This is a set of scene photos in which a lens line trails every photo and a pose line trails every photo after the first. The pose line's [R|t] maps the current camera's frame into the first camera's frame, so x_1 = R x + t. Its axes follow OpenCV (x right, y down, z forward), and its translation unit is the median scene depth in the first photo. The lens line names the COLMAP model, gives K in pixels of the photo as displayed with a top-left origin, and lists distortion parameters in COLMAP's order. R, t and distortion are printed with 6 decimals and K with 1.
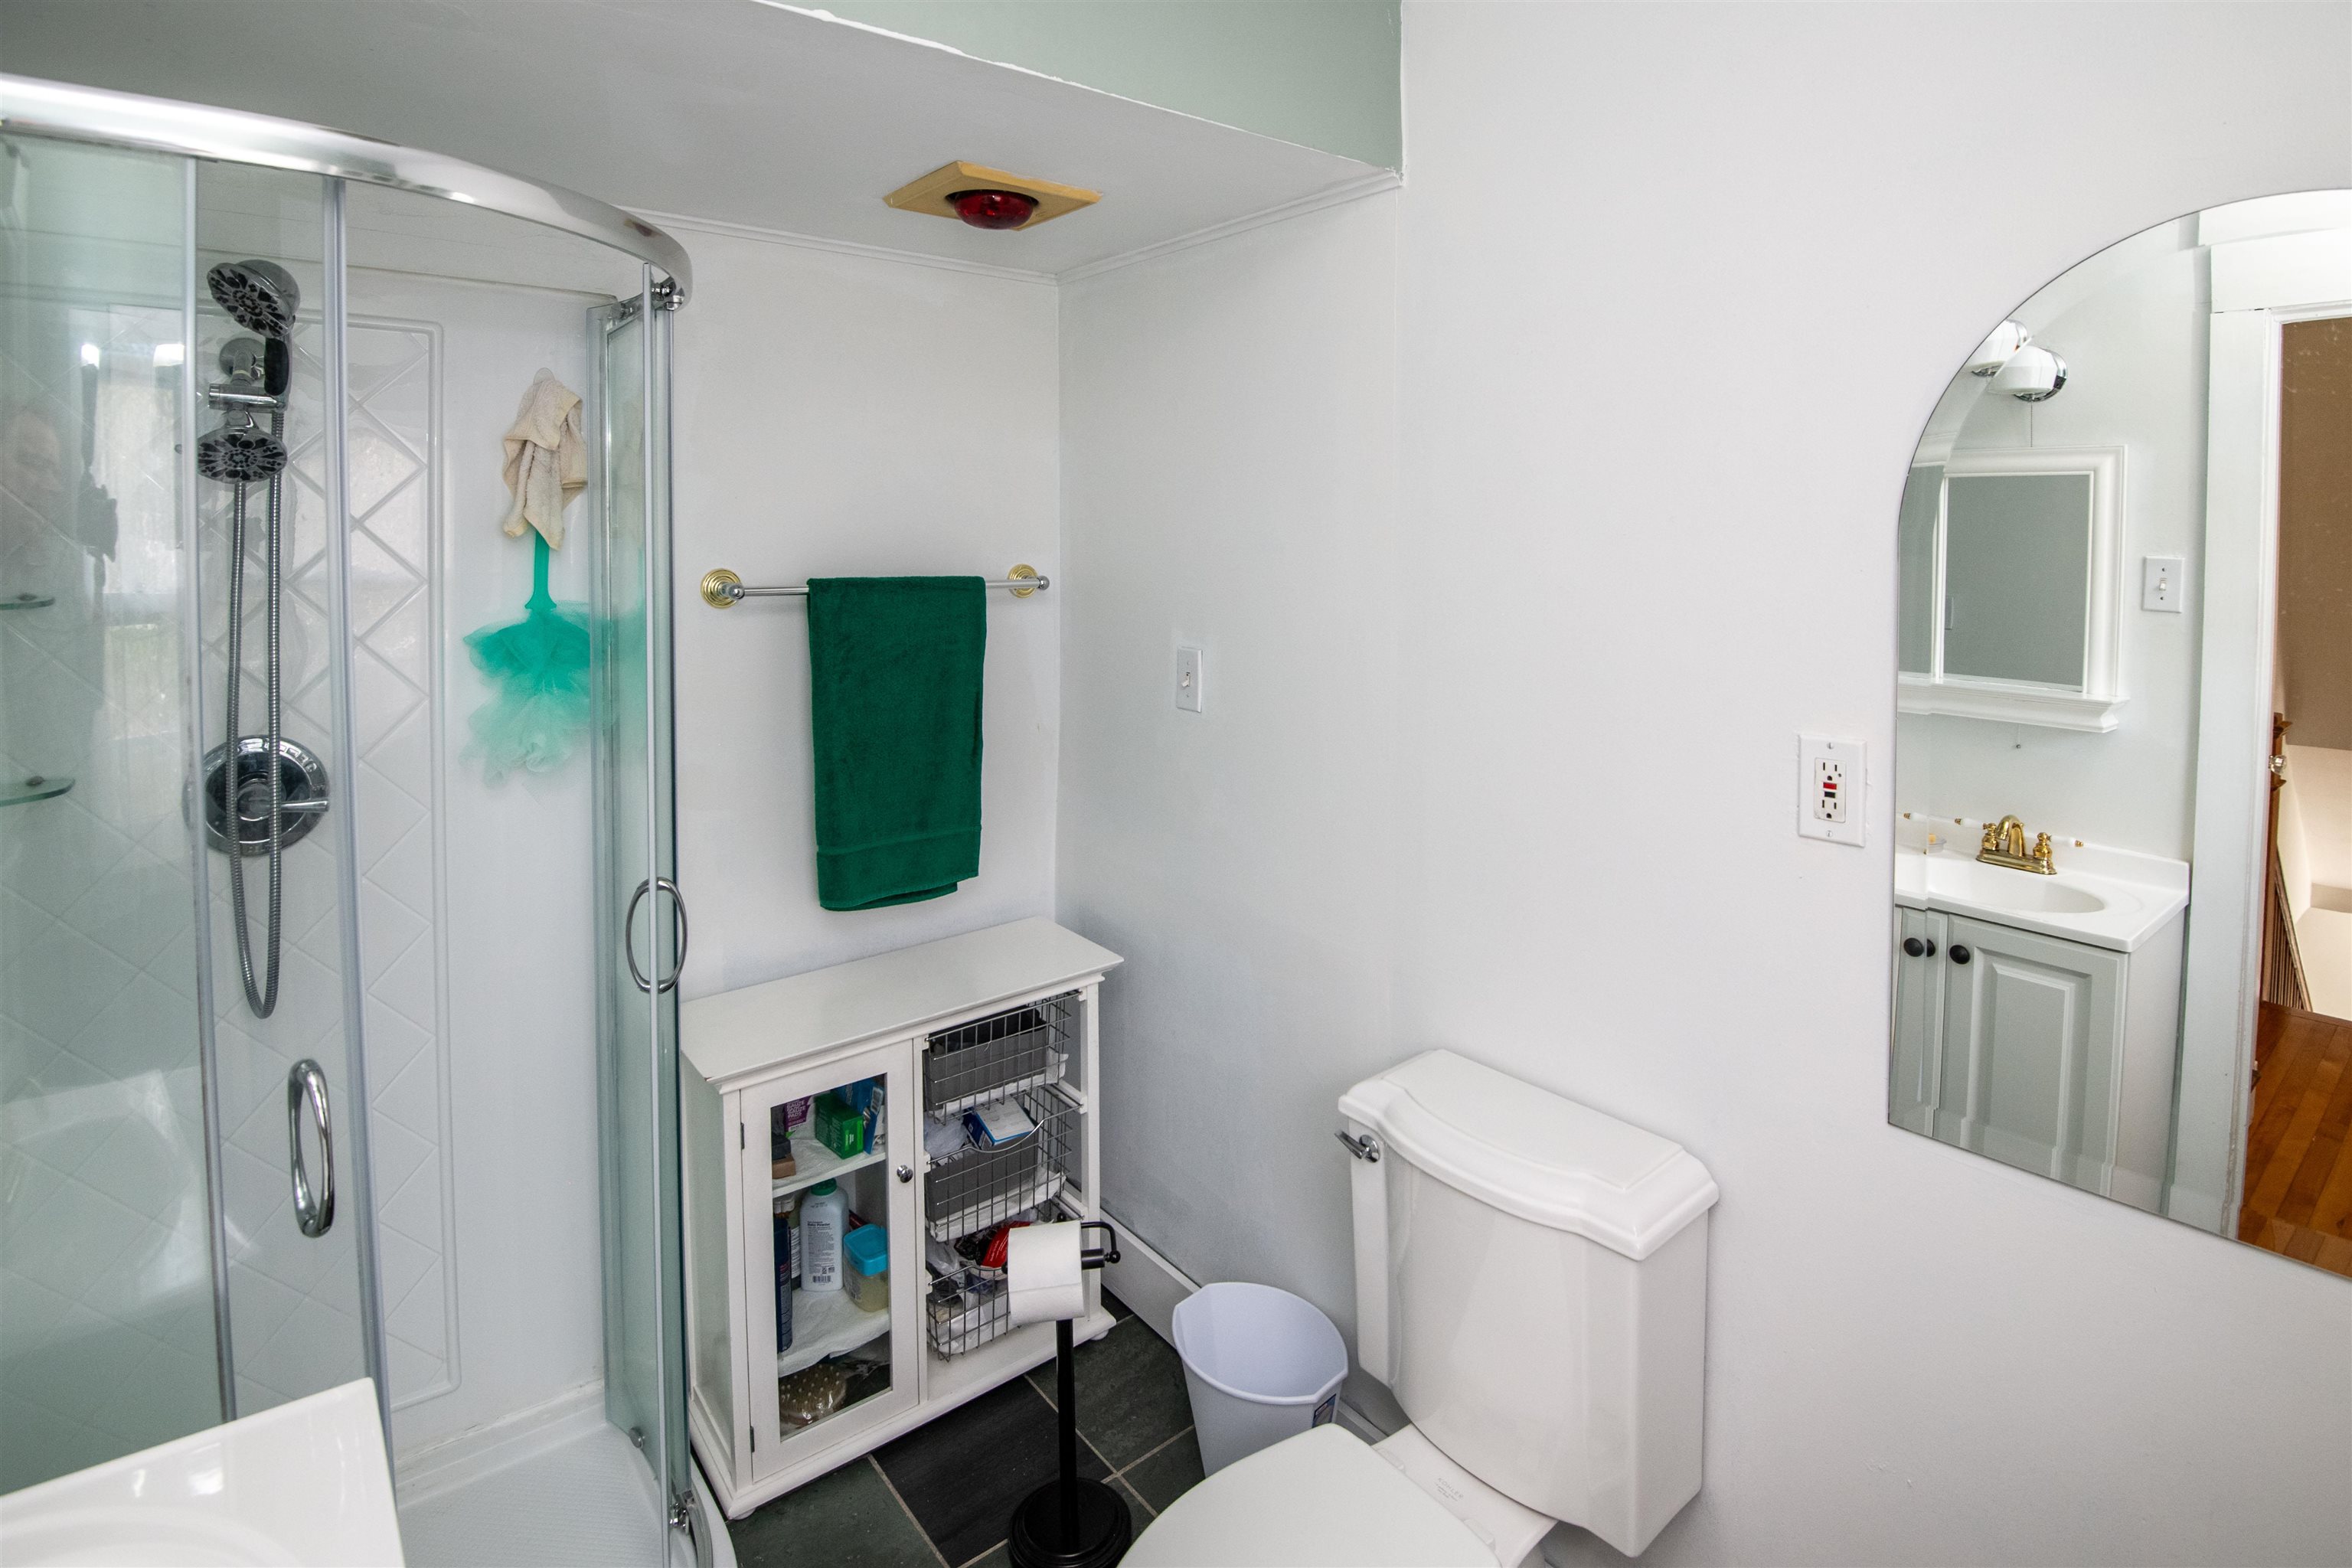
lens RADIAL K [[1100.3, 0, 1176.0], [0, 1100.3, 784.0], [0, 0, 1]] dist [0.001308, -0.033442]
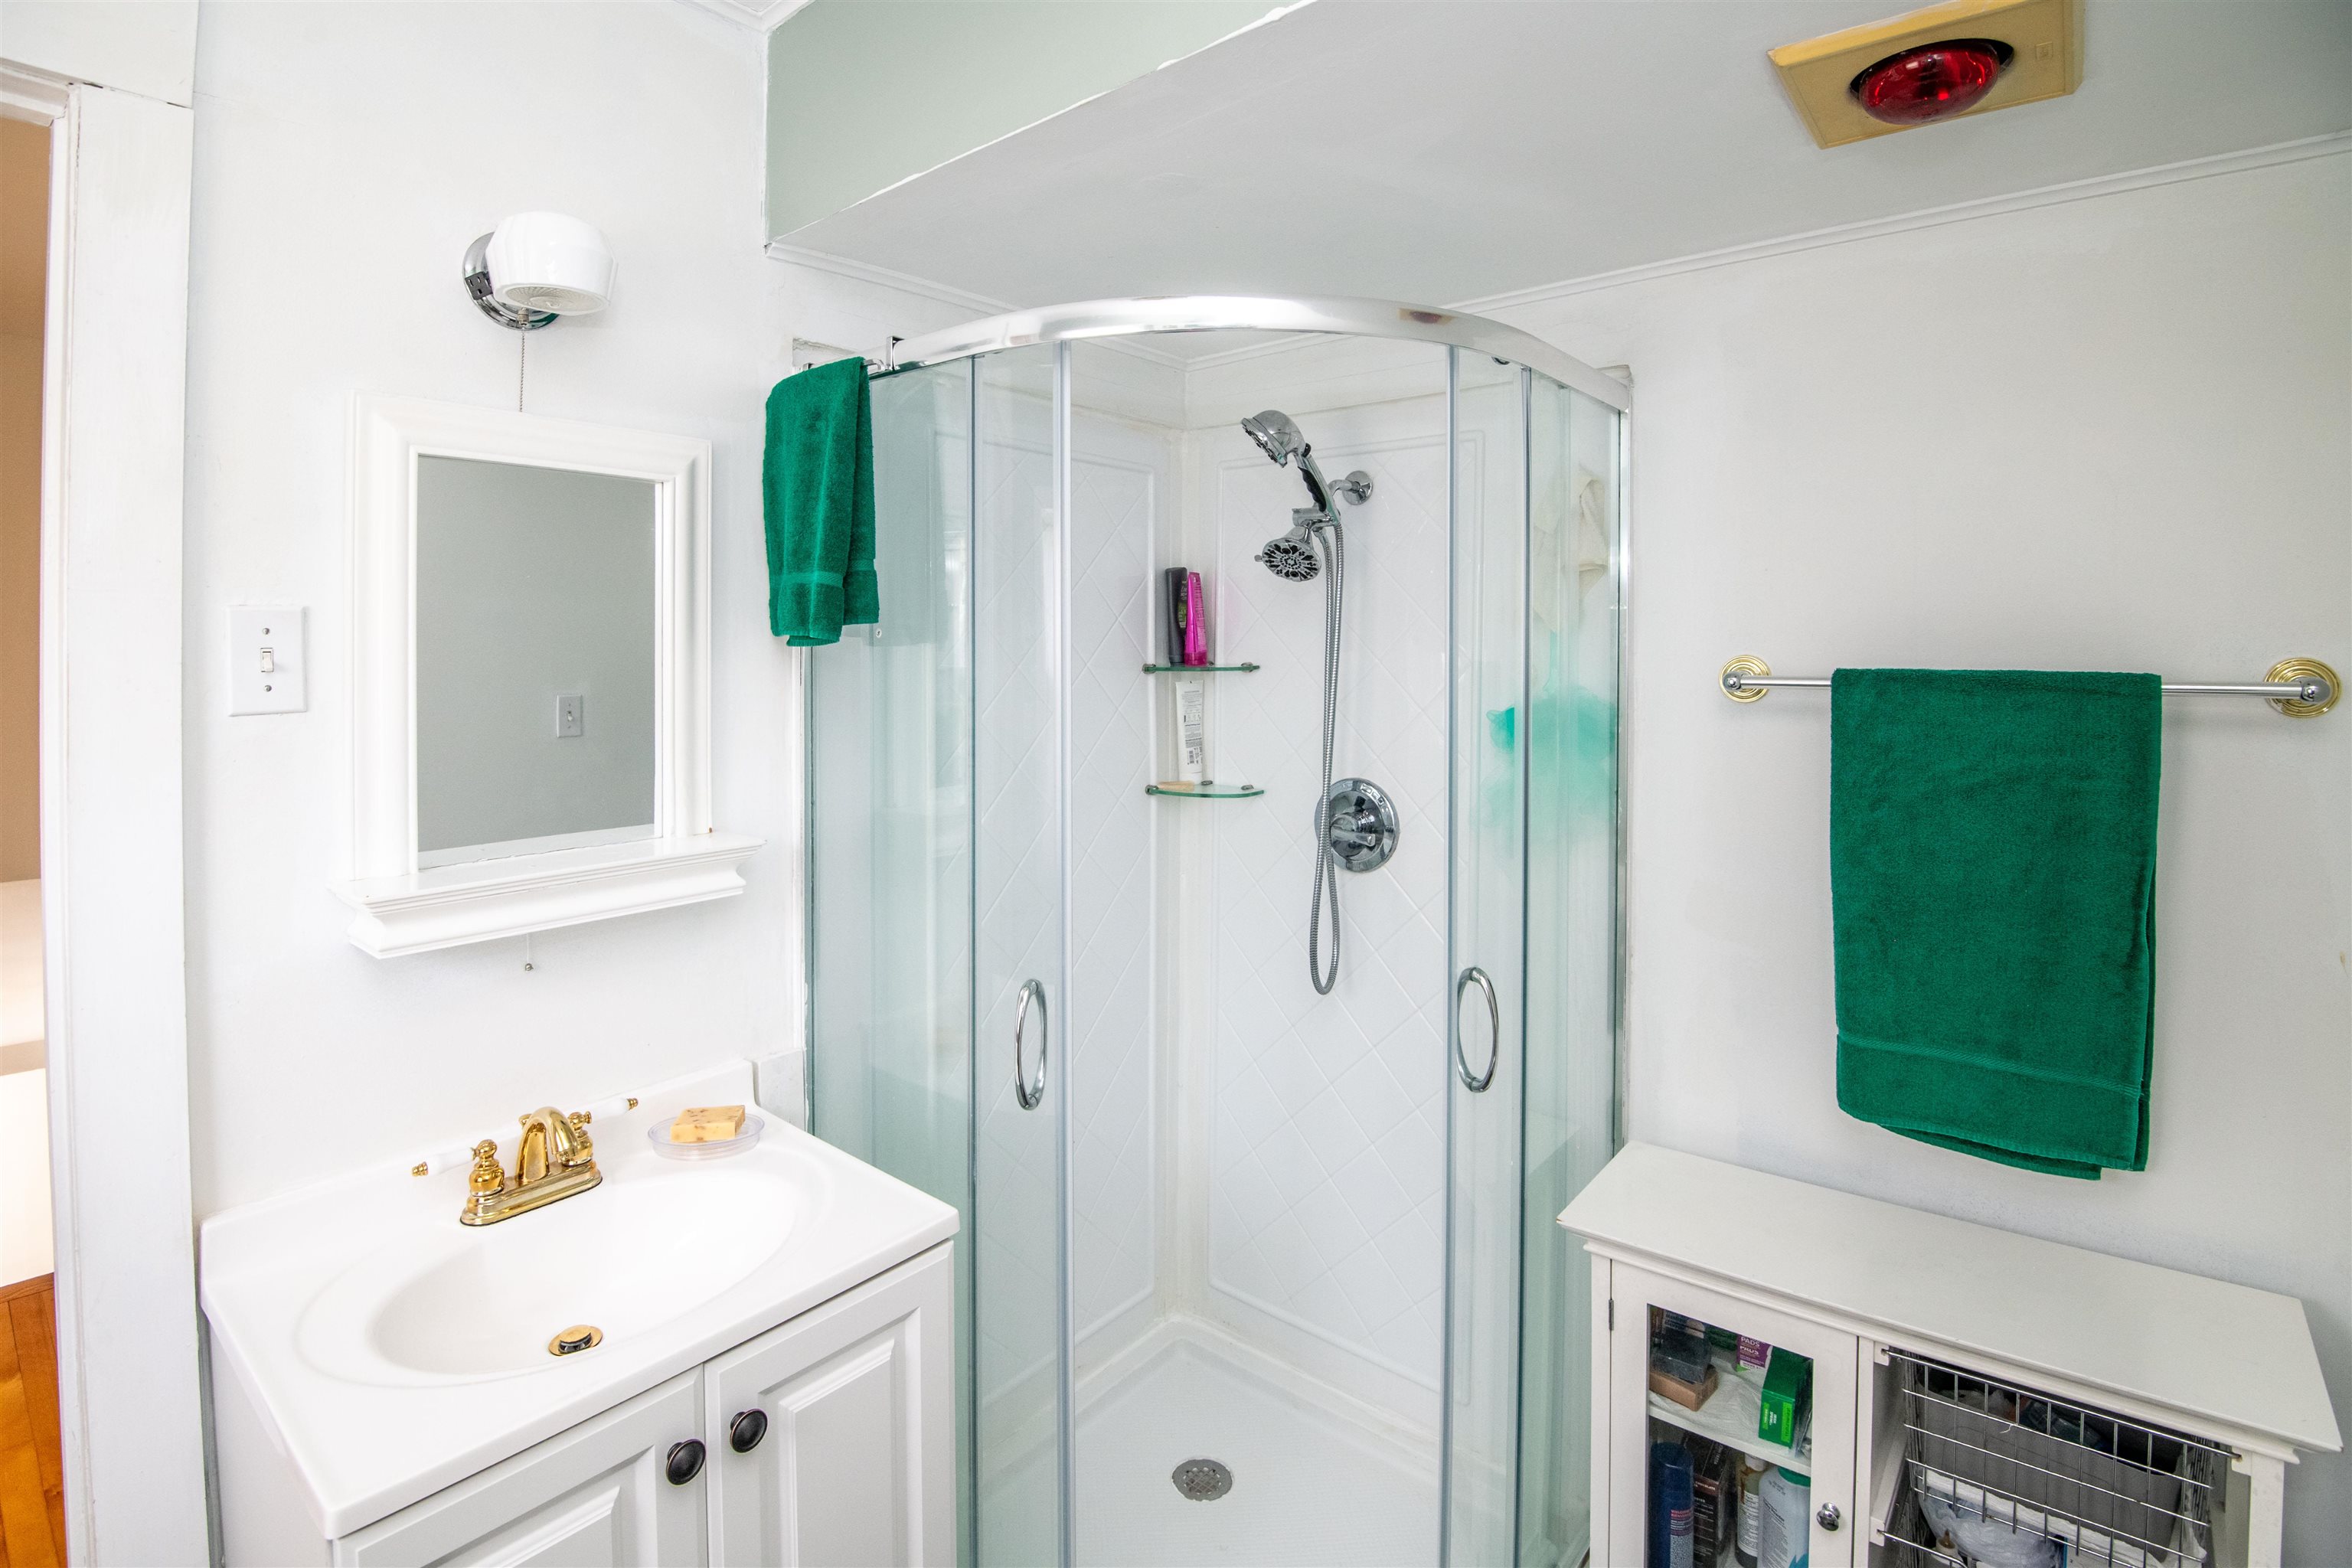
lens RADIAL K [[1112.1, 0, 1176.0], [0, 1112.1, 784.0], [0, 0, 1]] dist [-0.046511, 0.000196]
pose [[0.187484, 0.095709, -0.977594, 0.298270], [-0.204407, 0.977256, 0.056475, -0.054037], [0.960764, 0.189239, 0.202784, 0.381898]]
